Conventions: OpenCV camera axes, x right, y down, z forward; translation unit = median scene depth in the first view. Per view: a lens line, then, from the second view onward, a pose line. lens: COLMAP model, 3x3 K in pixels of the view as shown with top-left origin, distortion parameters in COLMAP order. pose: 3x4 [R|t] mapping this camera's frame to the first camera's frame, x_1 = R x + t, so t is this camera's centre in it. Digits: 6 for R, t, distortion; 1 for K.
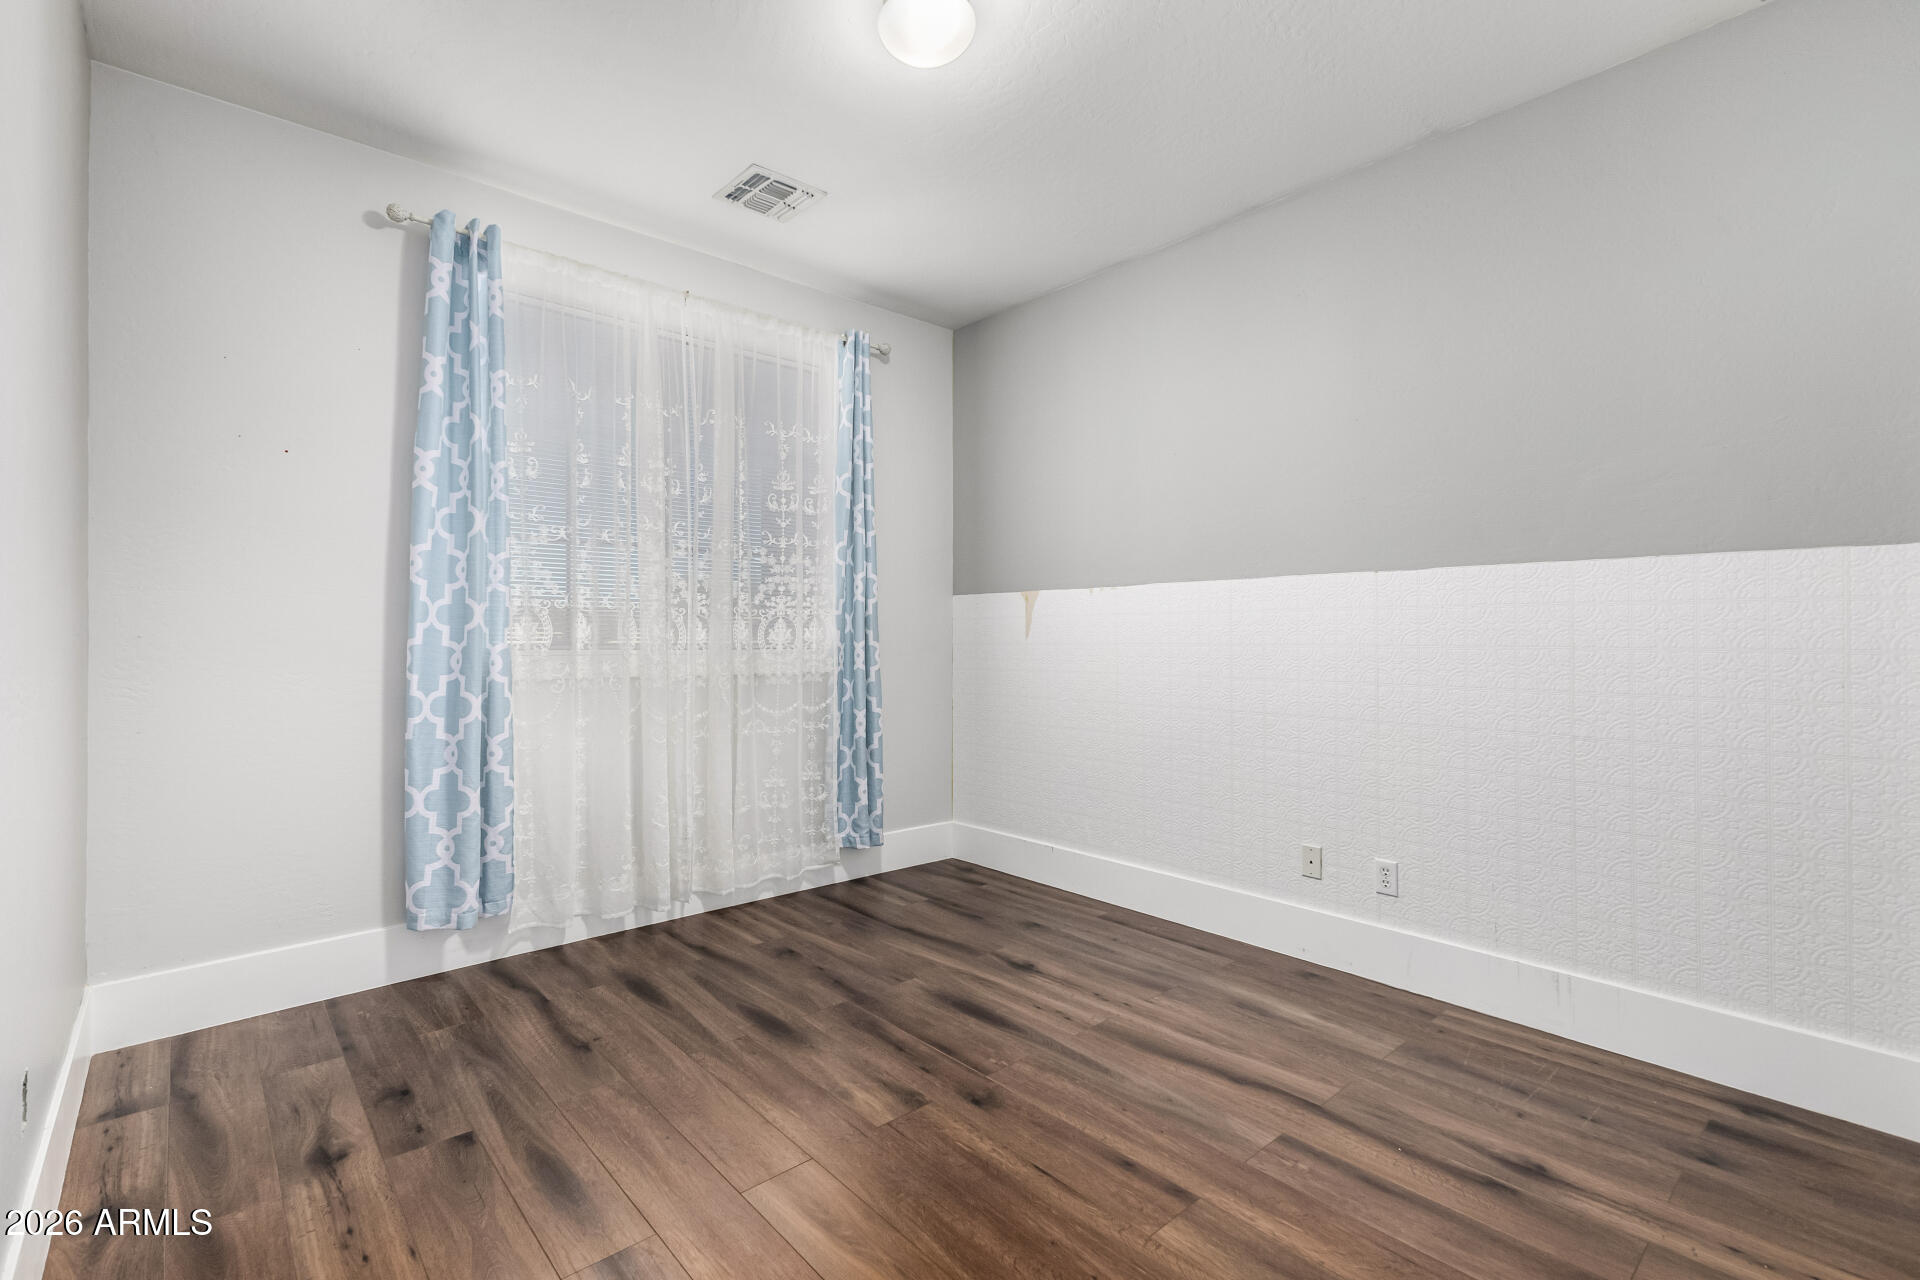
lens RADIAL K [[846.7, 0, 960.3], [0, 846.7, 635.4], [0, 0, 1]] dist [0.001029, -0.000427]
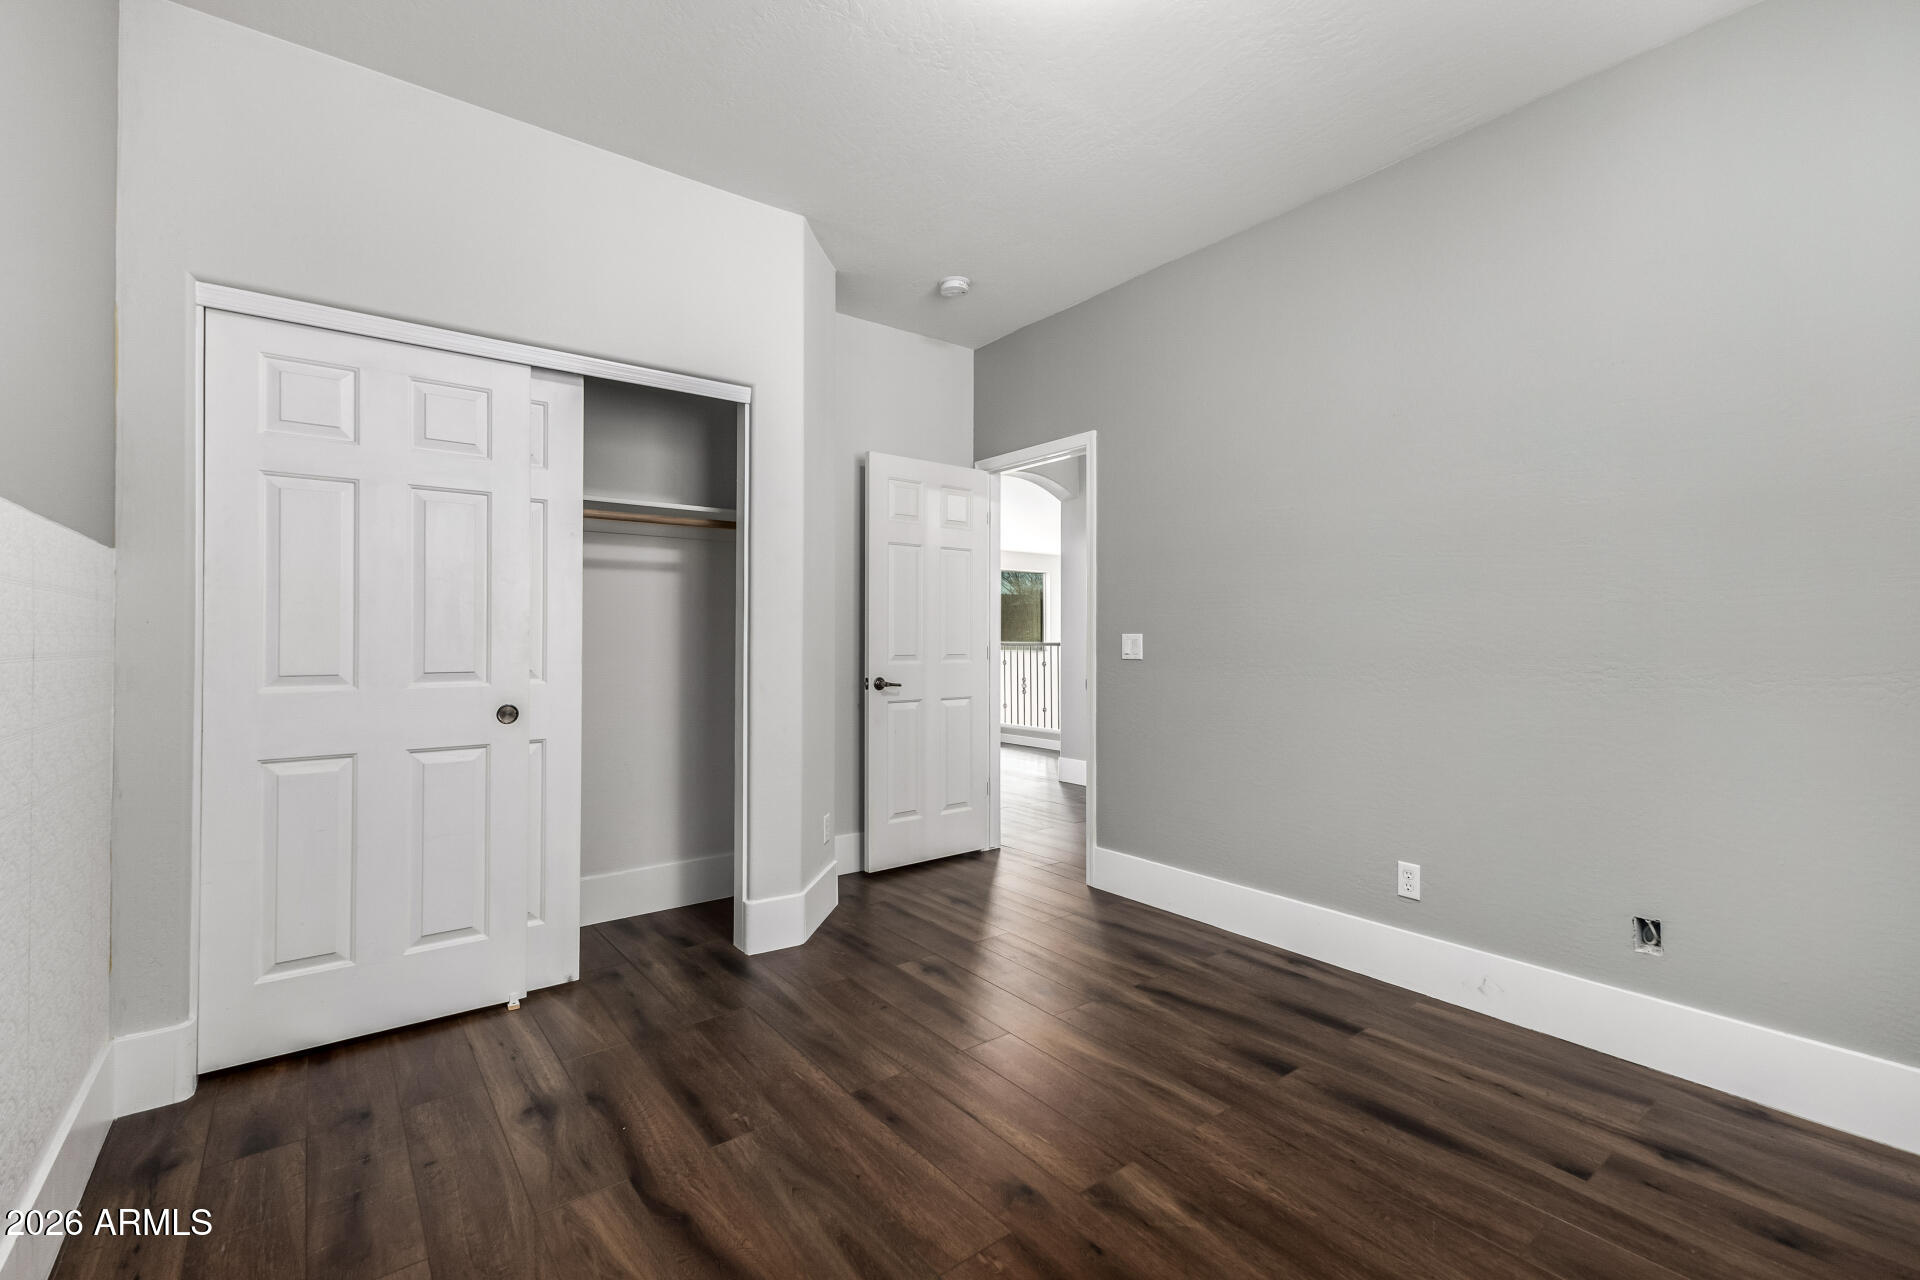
lens RADIAL K [[846.7, 0, 957.1], [0, 846.7, 638.8], [0, 0, 1]] dist [0.001029, -0.000427]
pose [[-0.995335, 0.002051, 0.096454, 0.005891], [0.001911, 0.999997, -0.001547, 0.002928], [-0.096457, -0.001355, -0.995336, 1.996611]]
